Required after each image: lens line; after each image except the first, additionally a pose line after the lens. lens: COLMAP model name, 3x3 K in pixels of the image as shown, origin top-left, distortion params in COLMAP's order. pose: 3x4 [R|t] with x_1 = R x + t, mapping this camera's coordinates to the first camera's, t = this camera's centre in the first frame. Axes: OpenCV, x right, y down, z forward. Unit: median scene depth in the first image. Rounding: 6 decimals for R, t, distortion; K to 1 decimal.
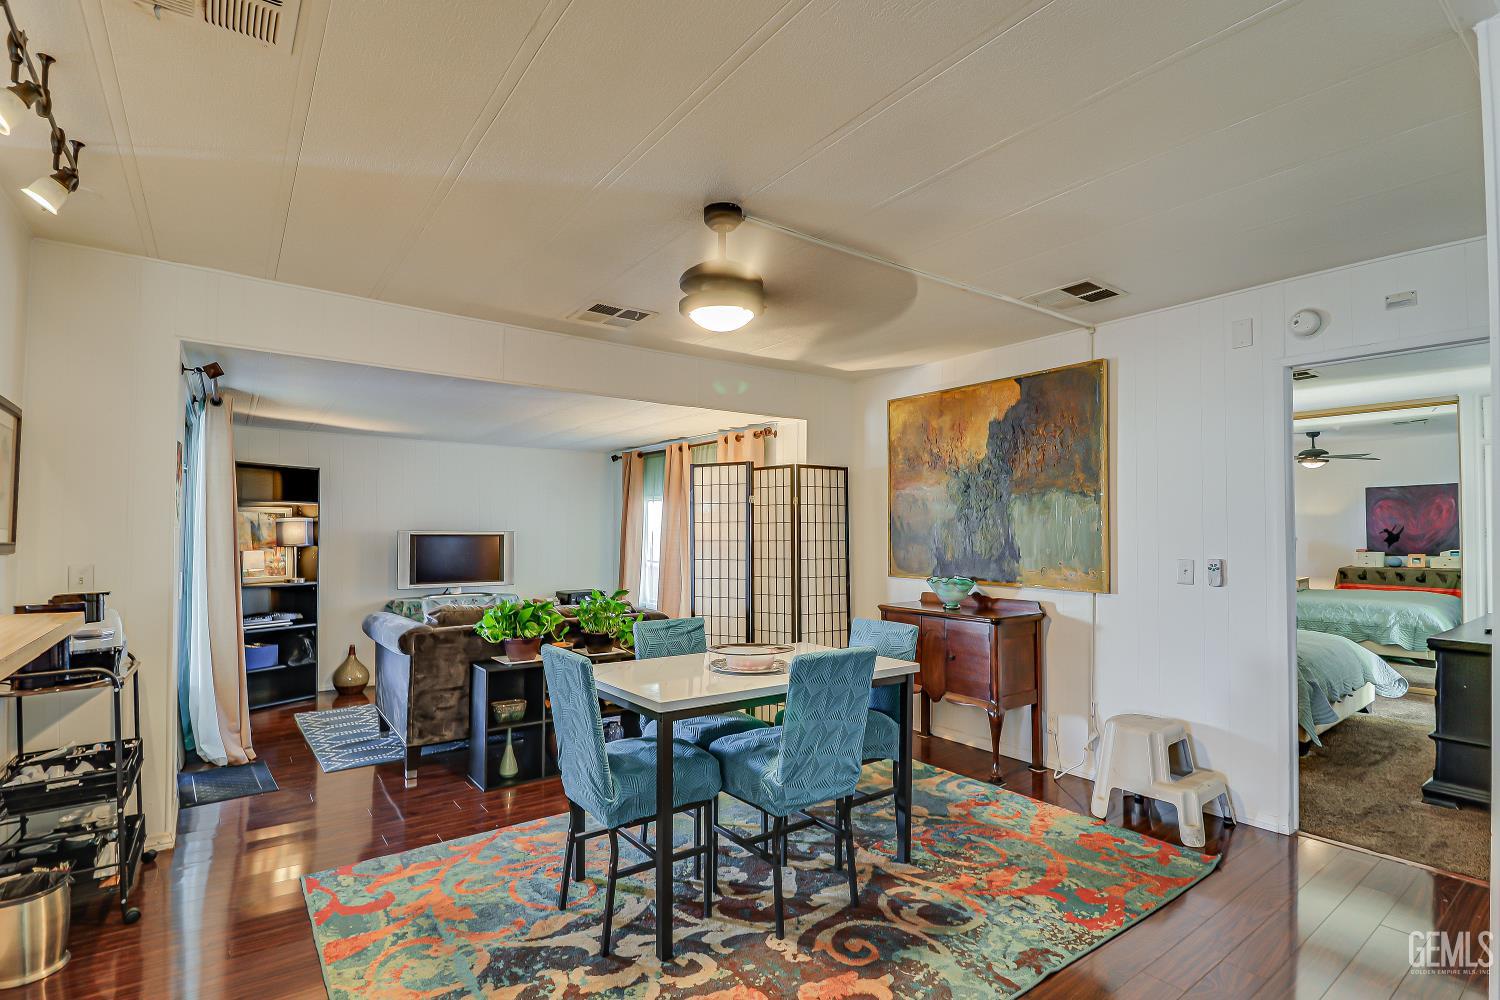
lens RADIAL K [[710.1, 0, 749.8], [0, 710.1, 512.2], [0, 0, 1]] dist [-0.011807, -0.007909]
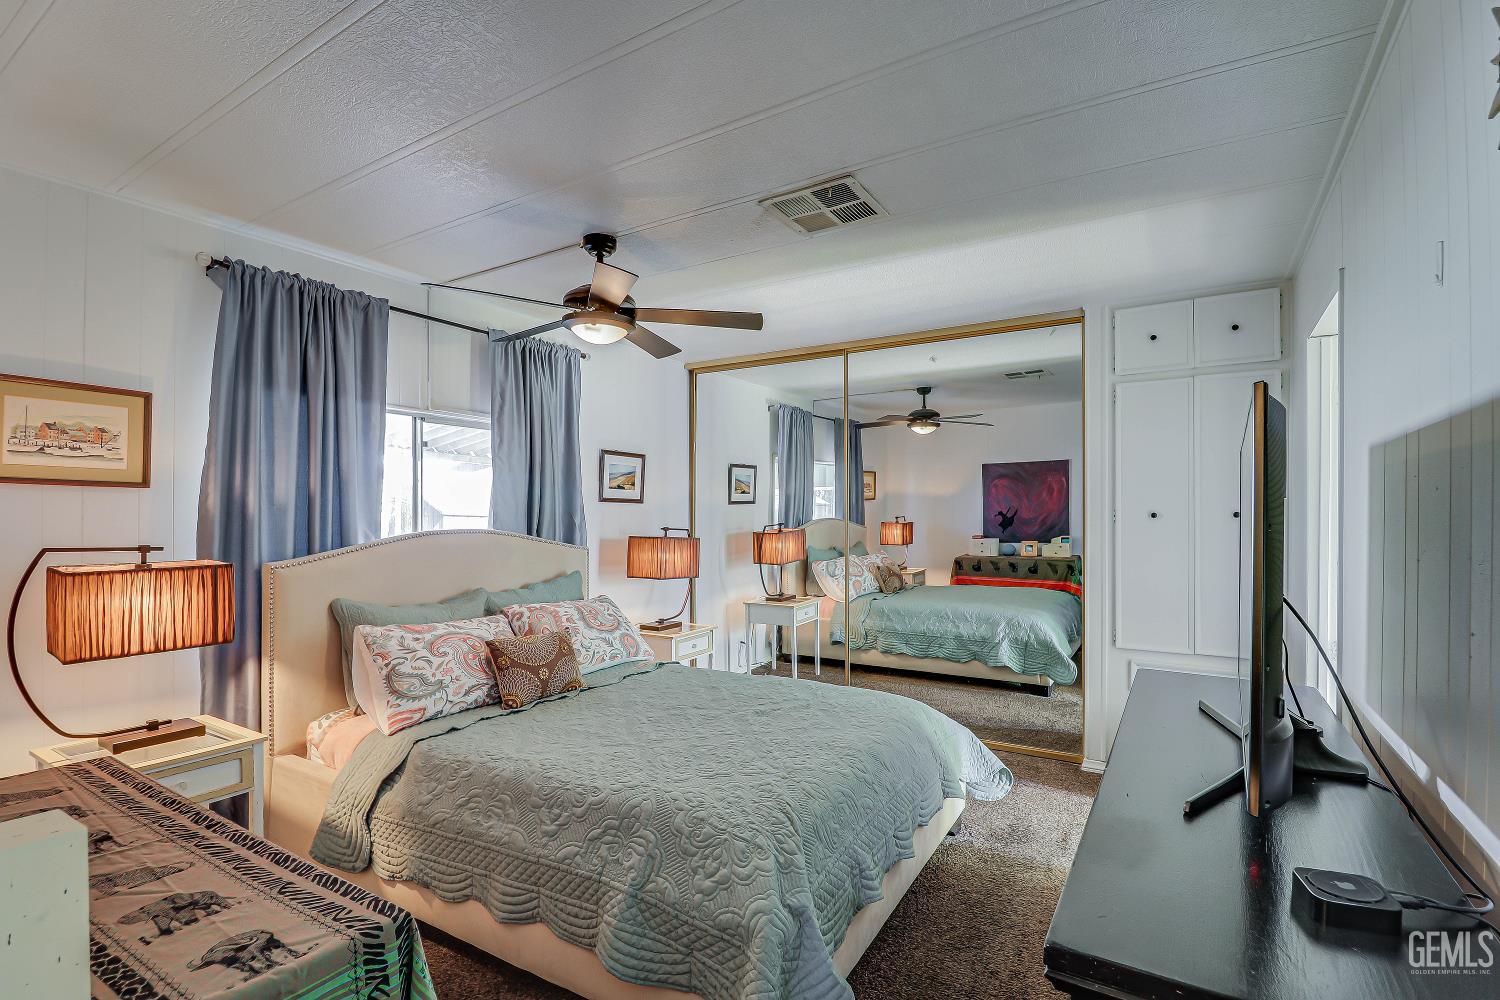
lens RADIAL K [[697.9, 0, 751.3], [0, 697.9, 510.5], [0, 0, 1]] dist [0.000453, -0.006804]
pose [[0.928249, -0.001141, 0.371957, 0.316923], [-0.006644, 0.999785, 0.019649, 0.008209], [-0.371899, -0.020711, 0.928042, 0.328932]]
